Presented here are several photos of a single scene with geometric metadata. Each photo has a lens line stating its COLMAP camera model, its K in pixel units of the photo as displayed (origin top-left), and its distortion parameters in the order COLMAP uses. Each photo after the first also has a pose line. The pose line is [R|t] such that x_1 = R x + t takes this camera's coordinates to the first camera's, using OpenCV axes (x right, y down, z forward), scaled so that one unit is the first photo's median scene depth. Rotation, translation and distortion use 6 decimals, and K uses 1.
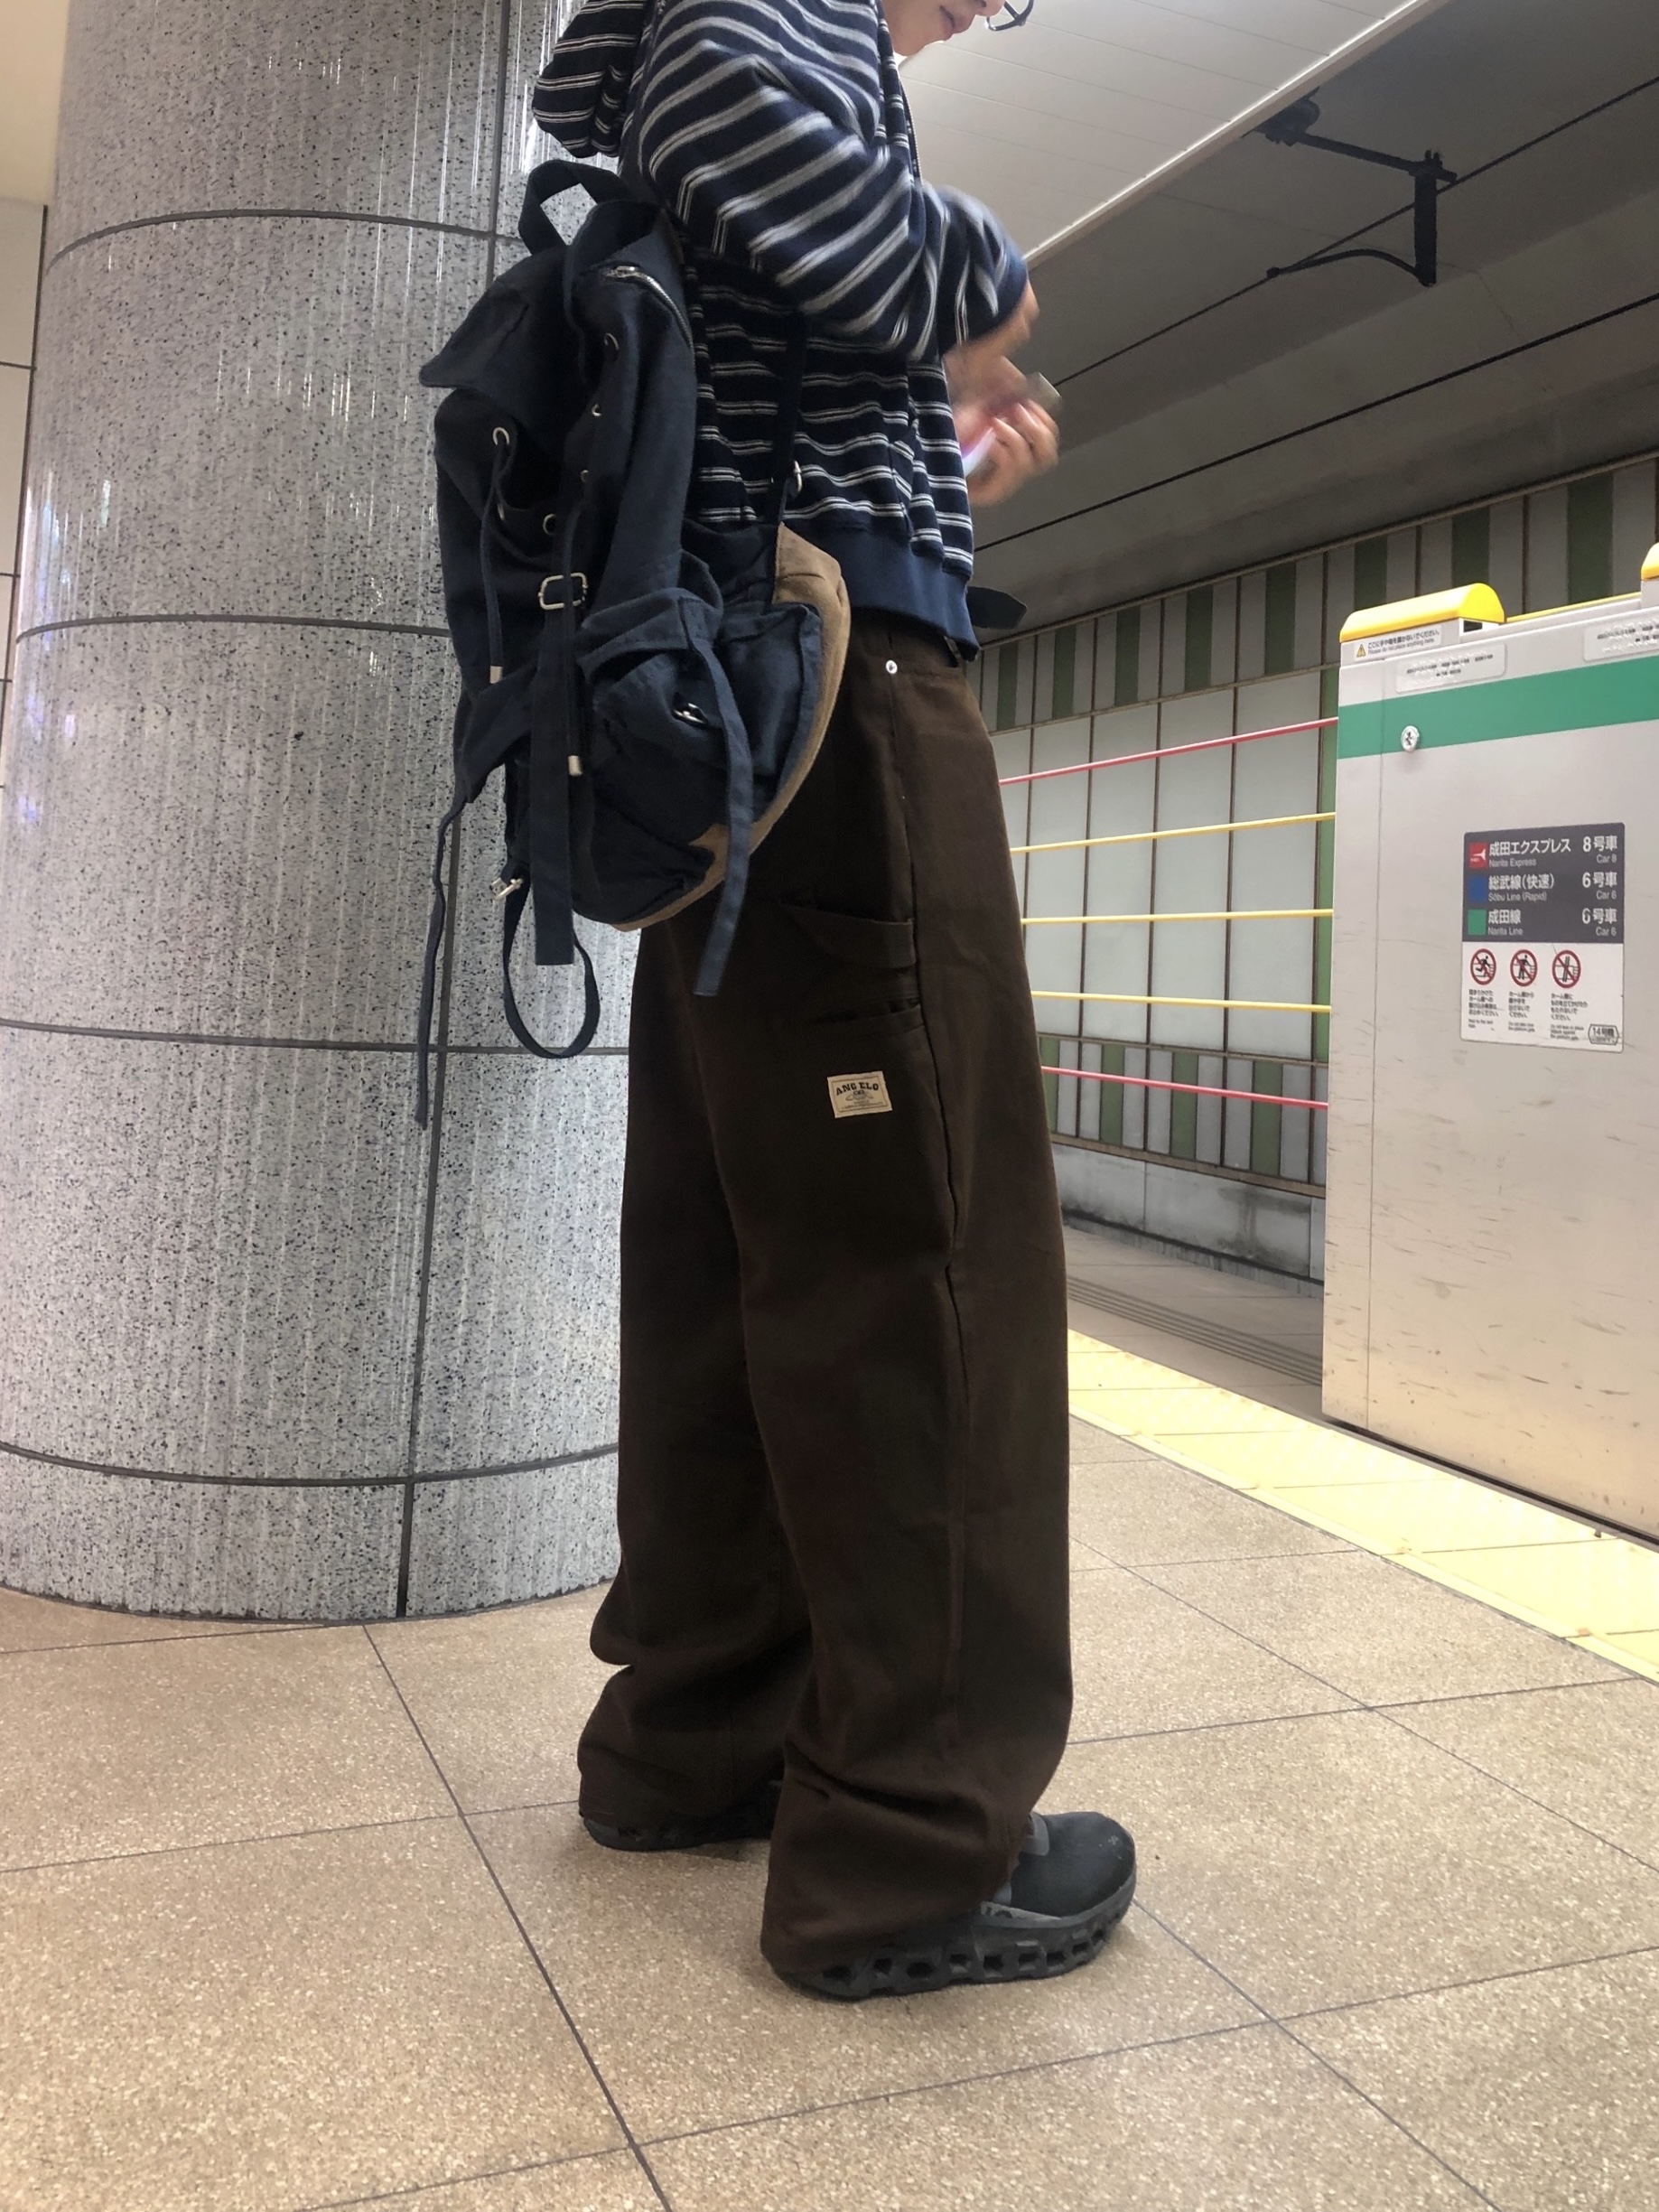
lens RADIAL K [[1923.3, 0, 829.2], [0, 1923.3, 785.6], [0, 0, 1]] dist [0.043469, -0.056201]
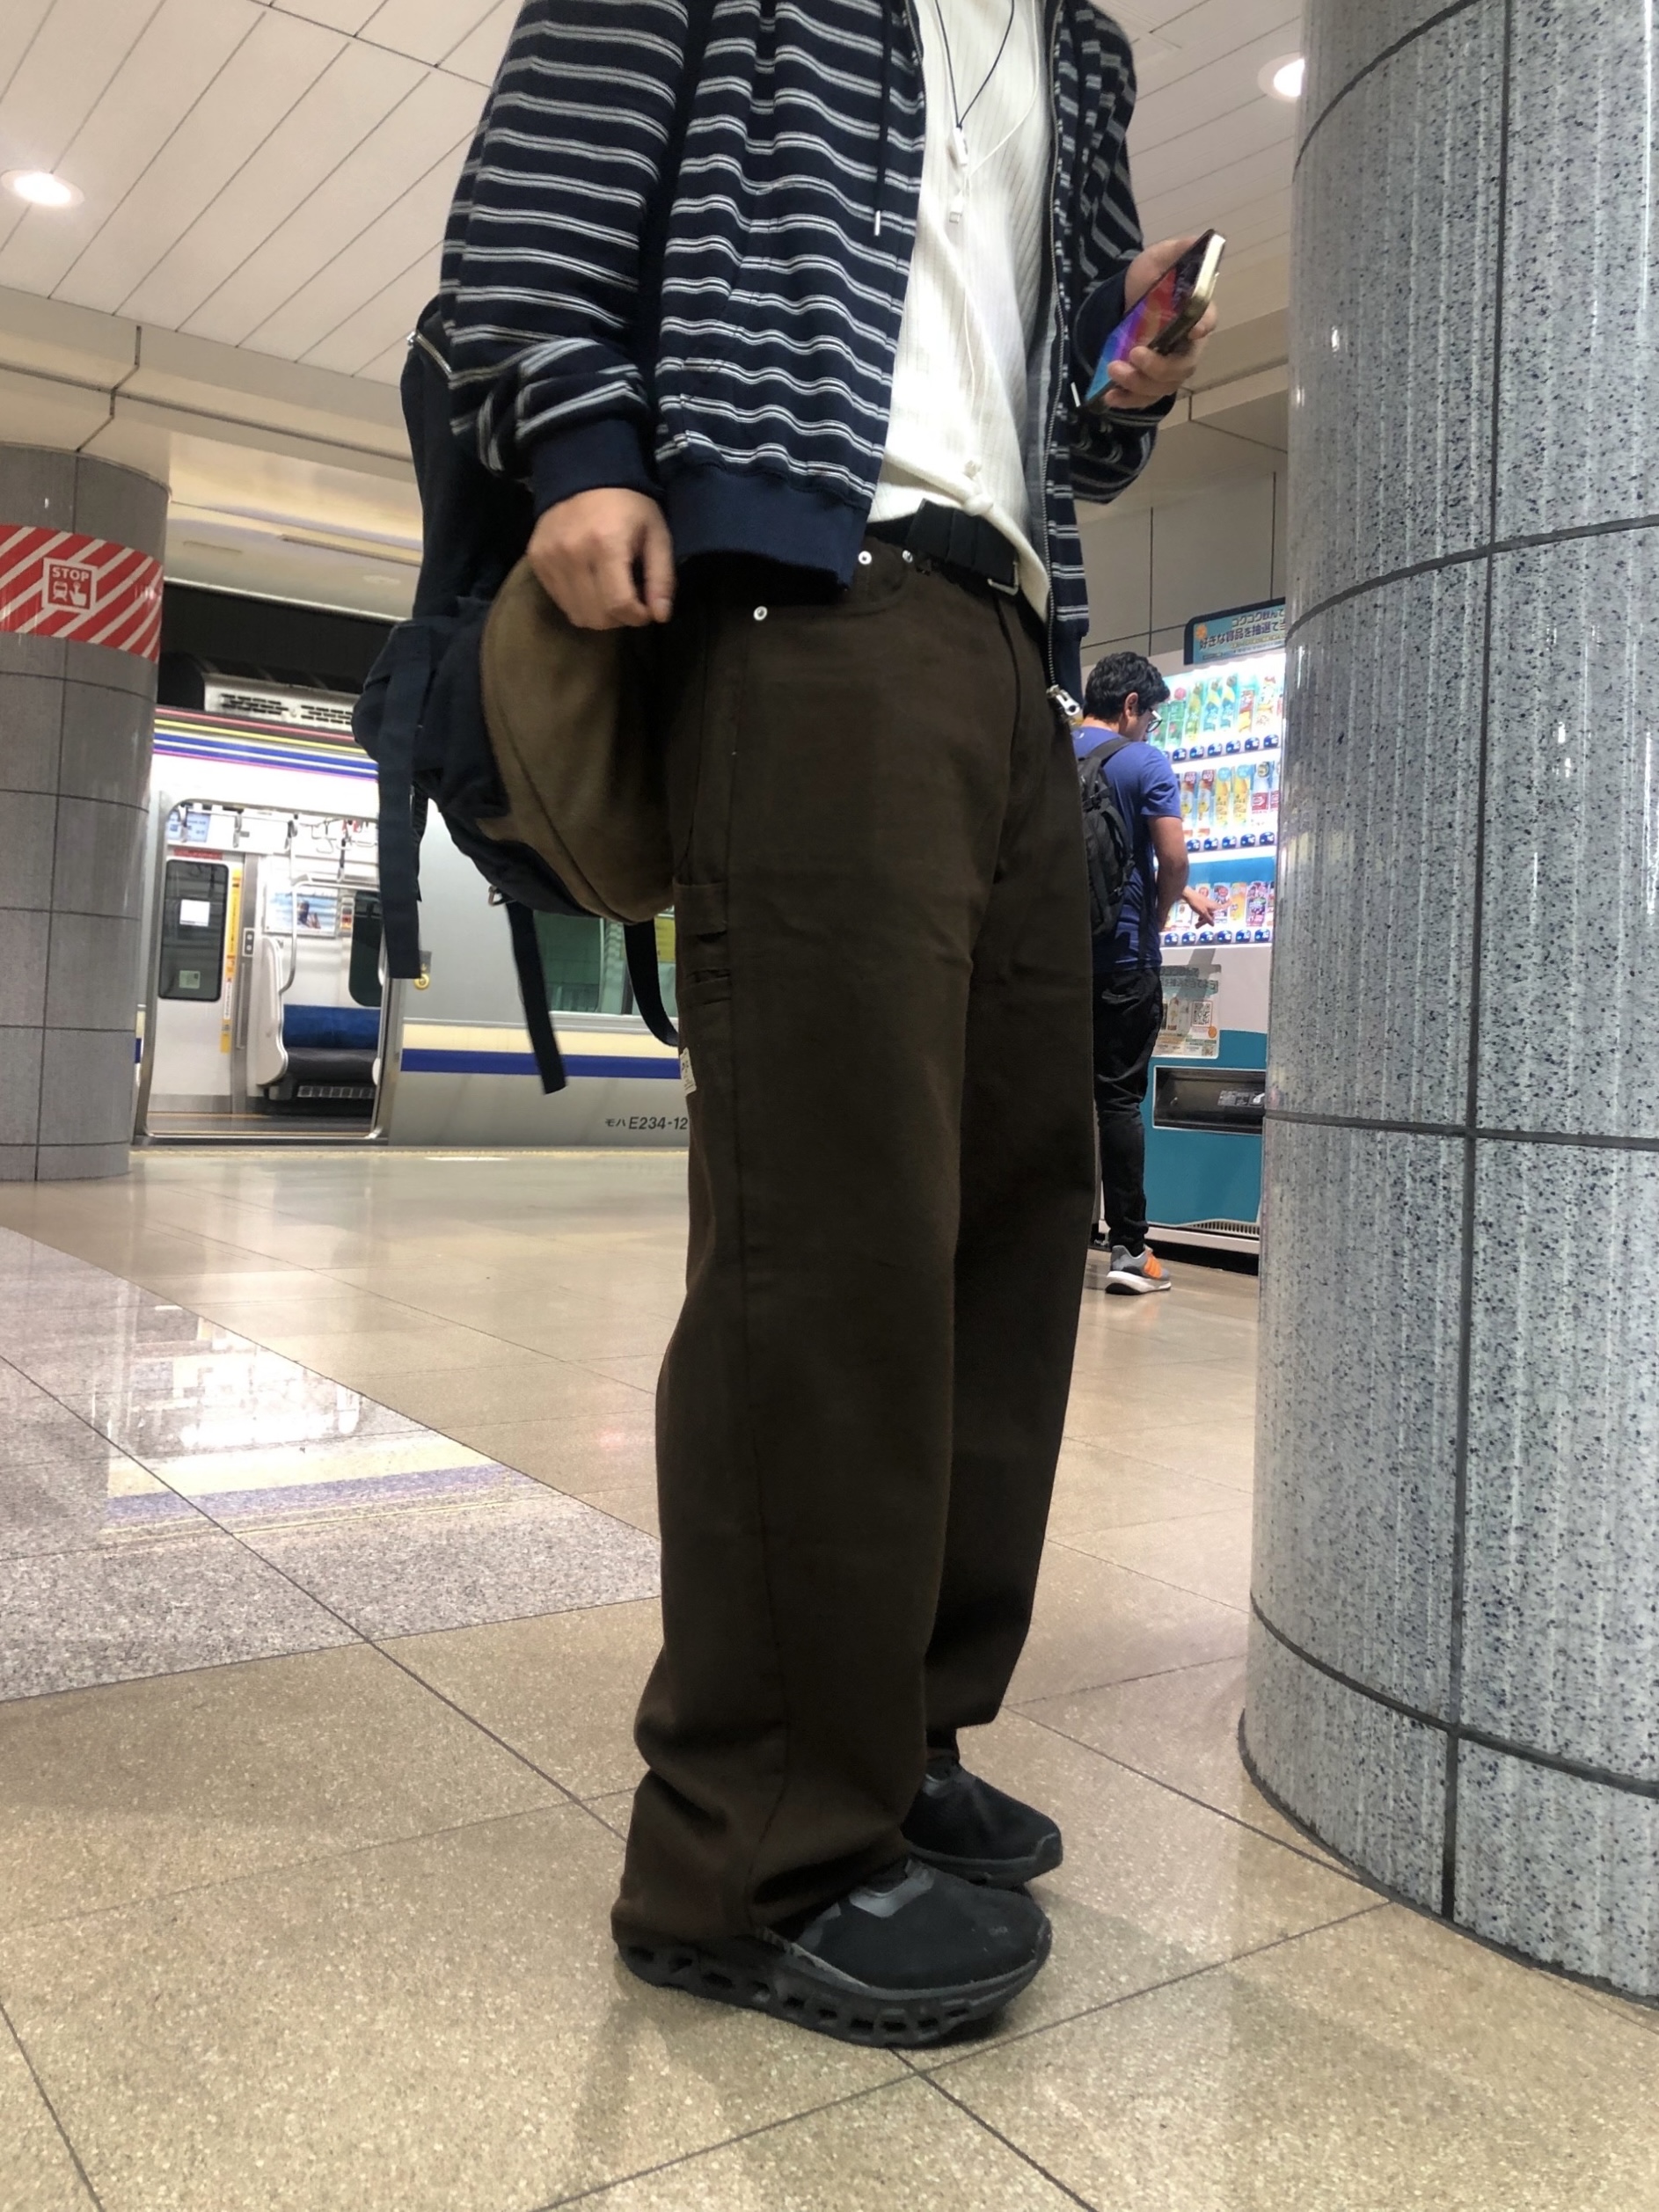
lens RADIAL K [[1863.9, 0, 841.1], [0, 1863.9, 977.7], [0, 0, 1]] dist [-0.019153, 0.057083]
pose [[0.213873, -0.078490, -0.973703, 0.422952], [0.051888, 0.996272, -0.068912, 0.115585], [0.975482, -0.035785, 0.217148, 0.630974]]
